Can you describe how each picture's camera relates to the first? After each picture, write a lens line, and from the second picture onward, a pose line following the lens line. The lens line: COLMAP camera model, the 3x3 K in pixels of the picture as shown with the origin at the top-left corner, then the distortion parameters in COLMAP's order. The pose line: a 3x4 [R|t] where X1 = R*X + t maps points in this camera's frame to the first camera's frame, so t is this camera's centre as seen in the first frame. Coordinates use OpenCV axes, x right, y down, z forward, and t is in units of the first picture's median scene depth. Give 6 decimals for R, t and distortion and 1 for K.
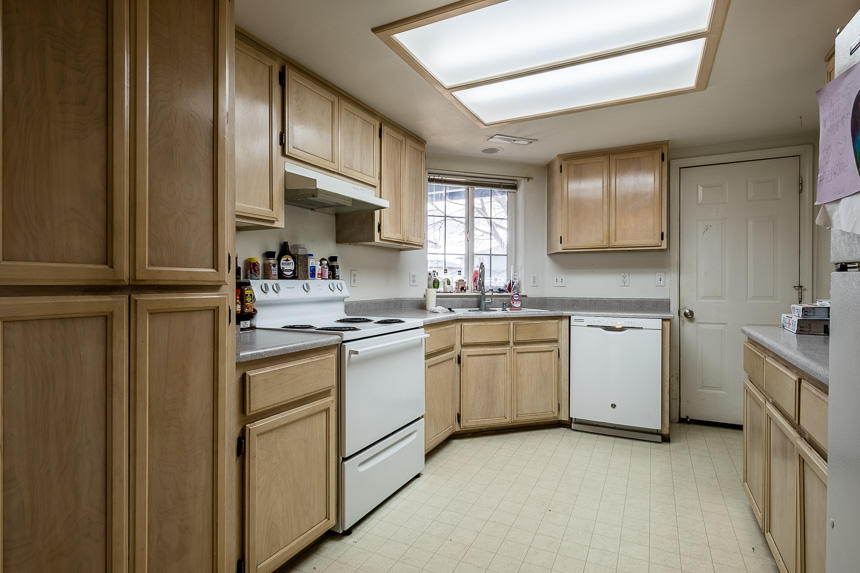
lens RADIAL K [[447.2, 0, 427.5], [0, 447.2, 286.5], [0, 0, 1]] dist [-0.001072, 0.000754]
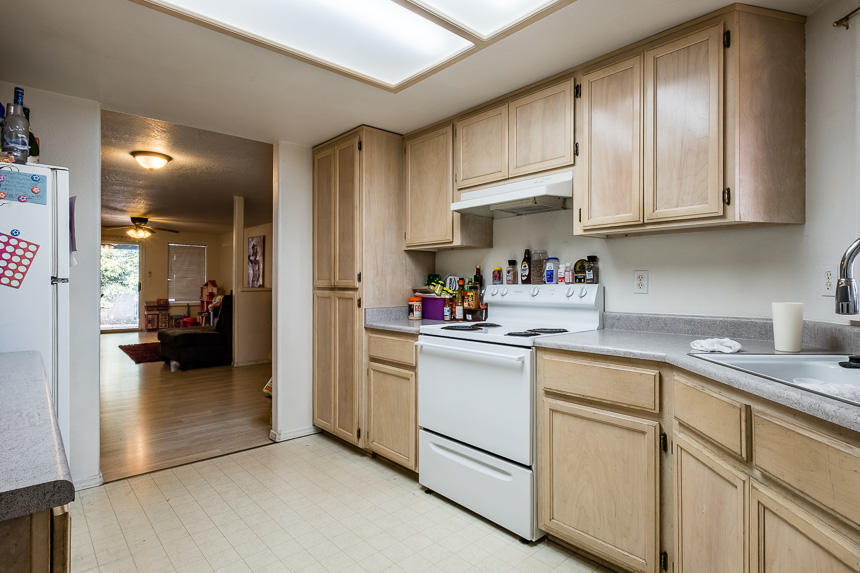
lens RADIAL K [[447.2, 0, 429.1], [0, 447.2, 284.0], [0, 0, 1]] dist [-0.001072, 0.000754]
pose [[-0.359908, -0.003495, -0.932981, 0.581437], [-0.011804, 0.999930, 0.000808, -0.010429], [0.932913, 0.011303, -0.359925, 0.868845]]
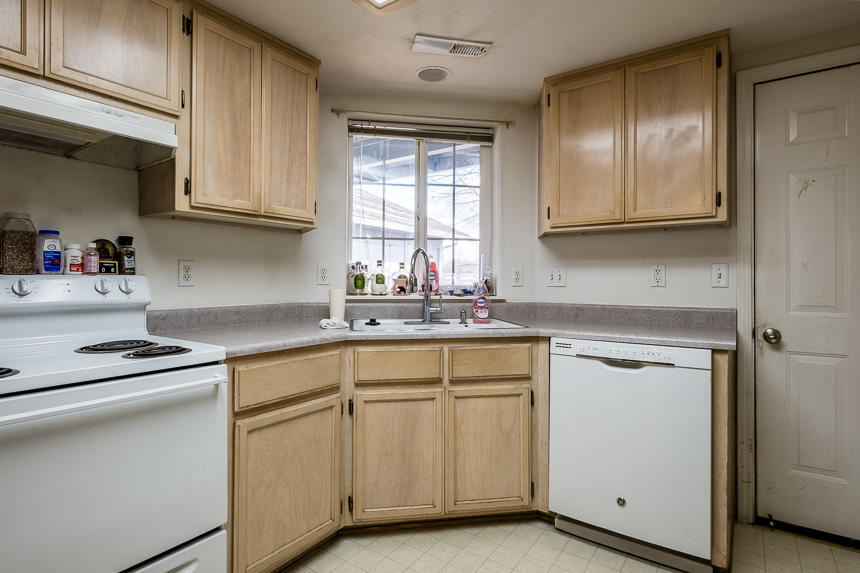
lens RADIAL K [[447.2, 0, 430.9], [0, 447.2, 279.2], [0, 0, 1]] dist [-0.001072, 0.000754]
pose [[0.989216, 0.002636, -0.146443, 0.249210], [-0.004245, 0.999934, -0.010676, -0.003831], [0.146406, 0.011183, 0.989161, 0.389949]]
